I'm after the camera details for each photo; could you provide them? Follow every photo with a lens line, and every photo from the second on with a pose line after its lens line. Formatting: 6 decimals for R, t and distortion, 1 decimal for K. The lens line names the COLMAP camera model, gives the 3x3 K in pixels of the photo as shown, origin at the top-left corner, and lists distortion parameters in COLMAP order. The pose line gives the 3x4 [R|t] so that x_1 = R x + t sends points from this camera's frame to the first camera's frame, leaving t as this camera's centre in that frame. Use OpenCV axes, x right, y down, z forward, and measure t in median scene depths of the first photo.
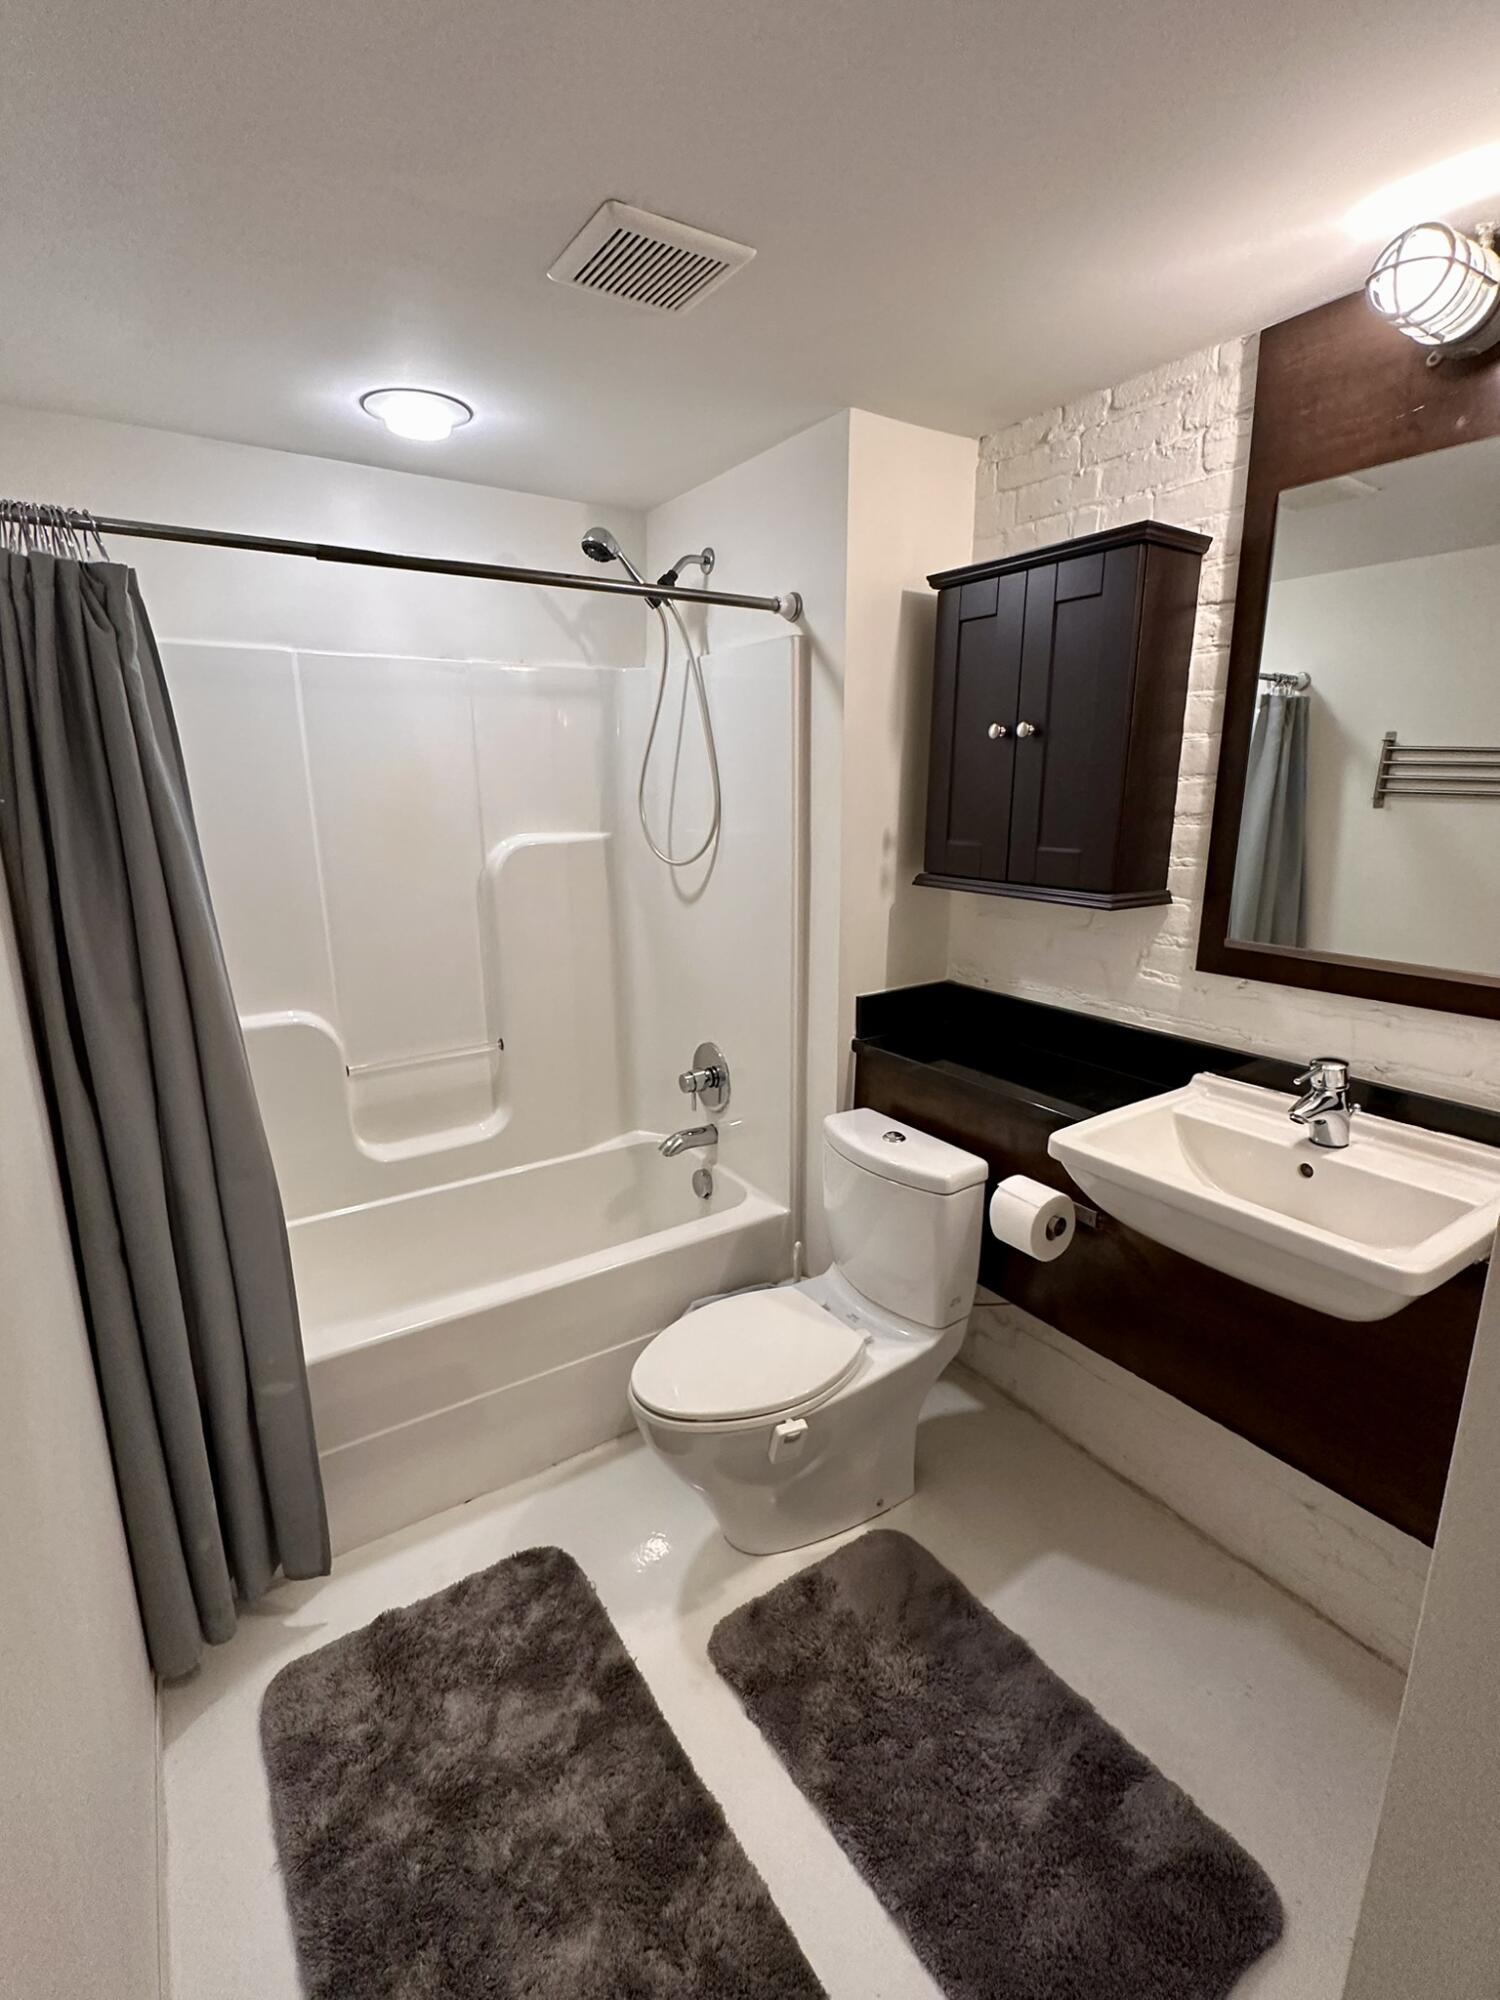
lens RADIAL K [[928.1, 0, 750.0], [0, 928.1, 1000.0], [0, 0, 1]] dist [-0.000463, 0.000745]
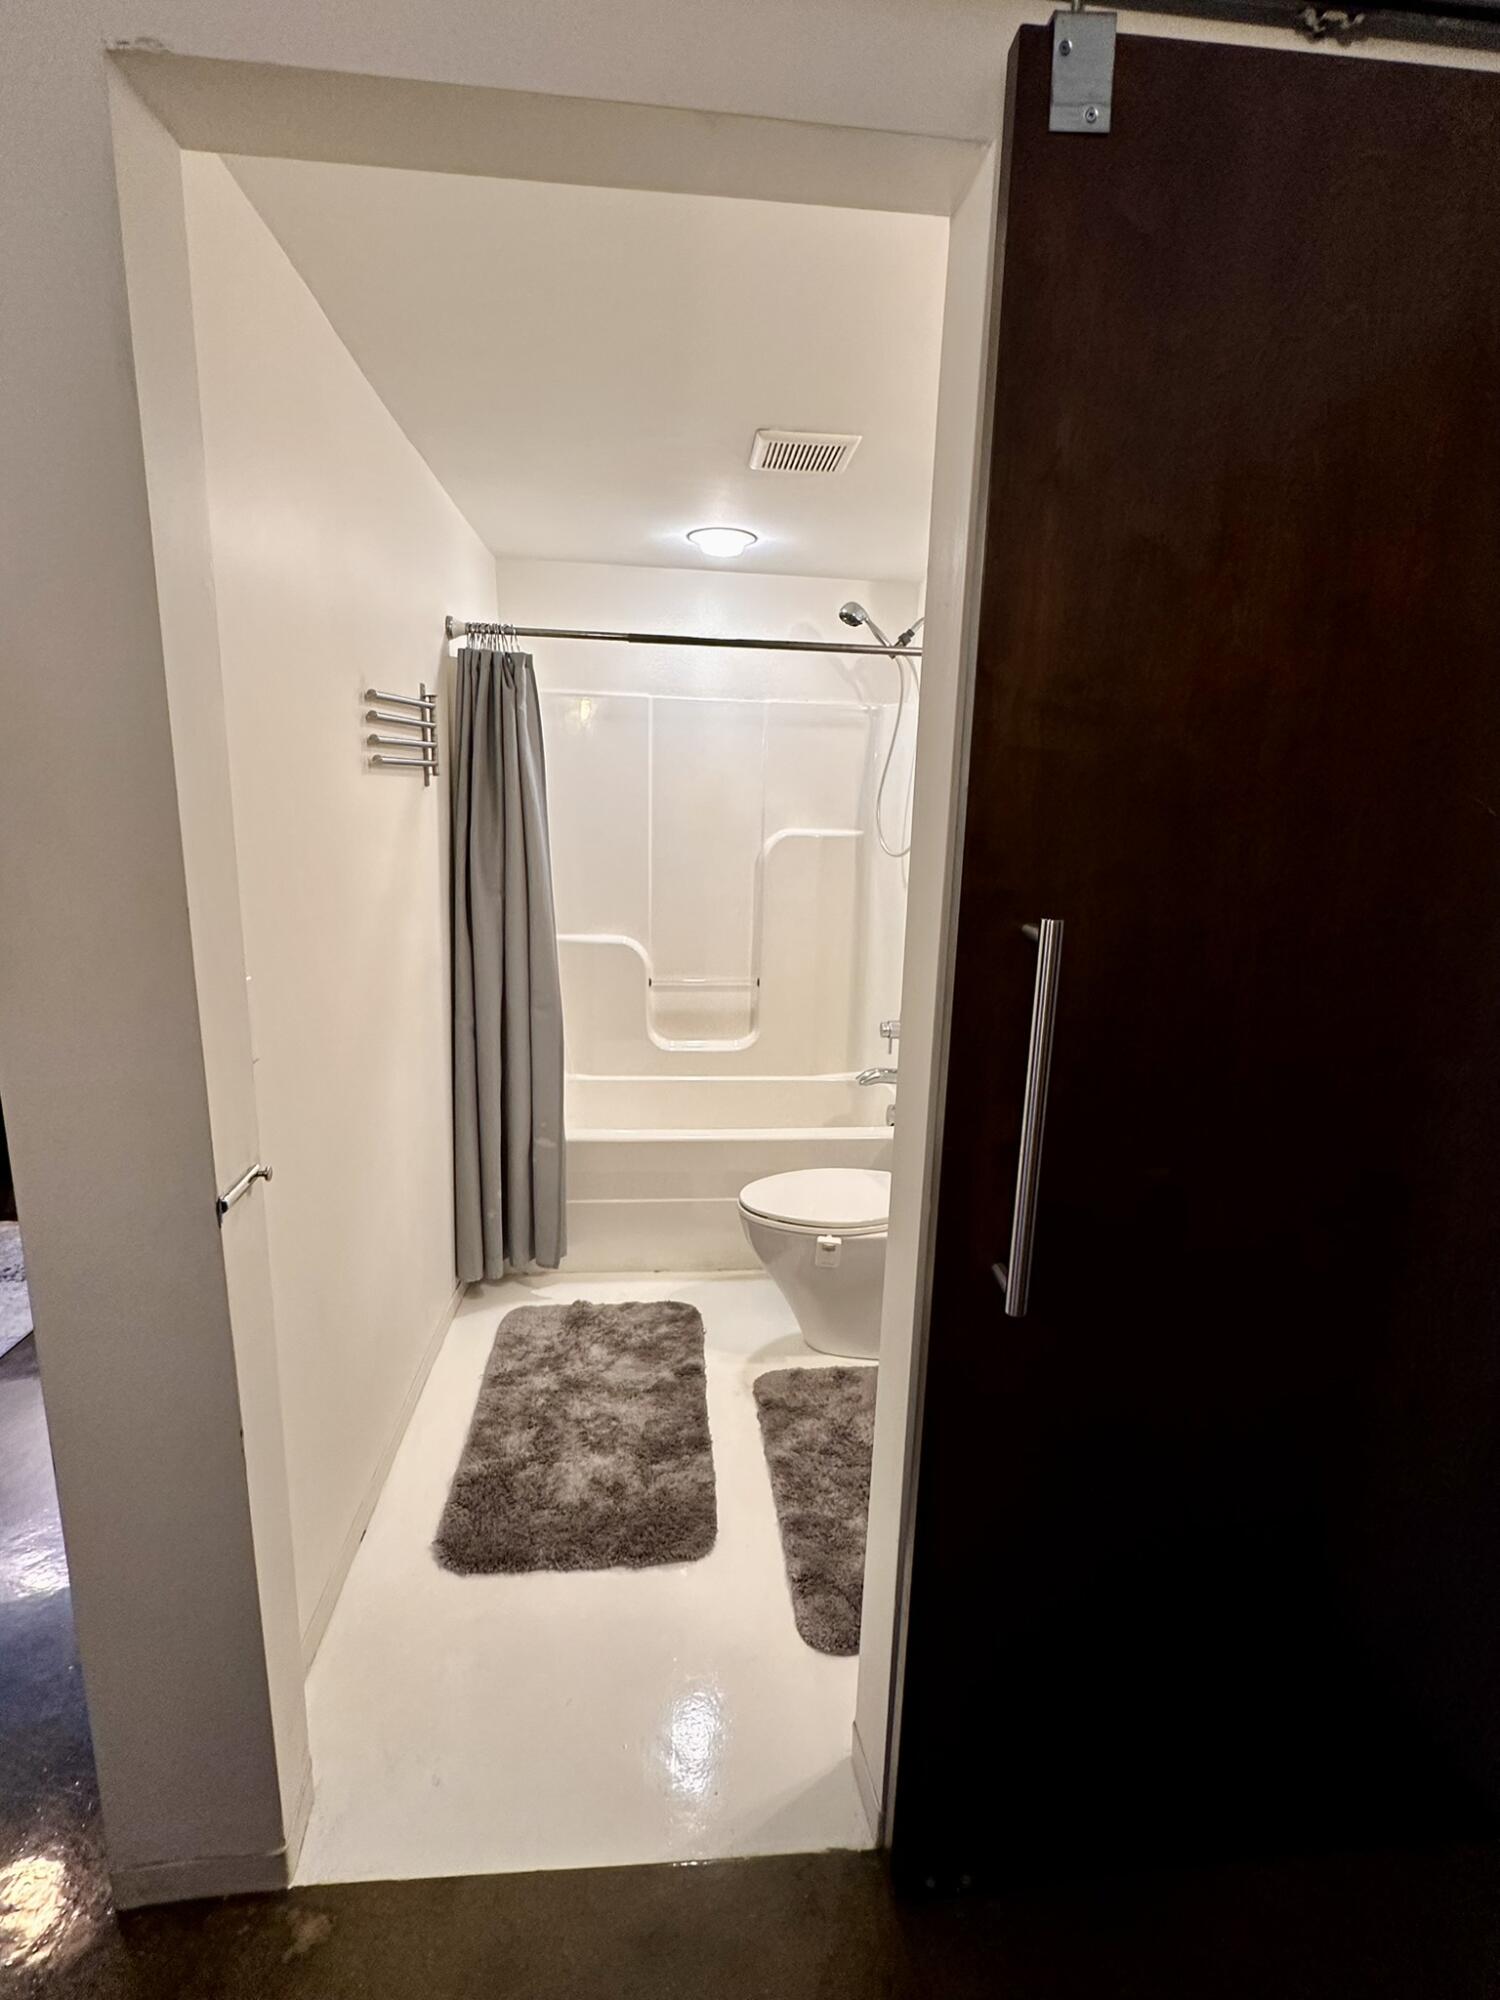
lens RADIAL K [[928.1, 0, 750.0], [0, 928.1, 1000.0], [0, 0, 1]] dist [-0.000463, 0.000745]
pose [[0.882507, 0.125820, -0.453156, 0.524385], [-0.143080, 0.989704, -0.003852, 0.125807], [0.448006, 0.068237, 0.891423, -0.318395]]
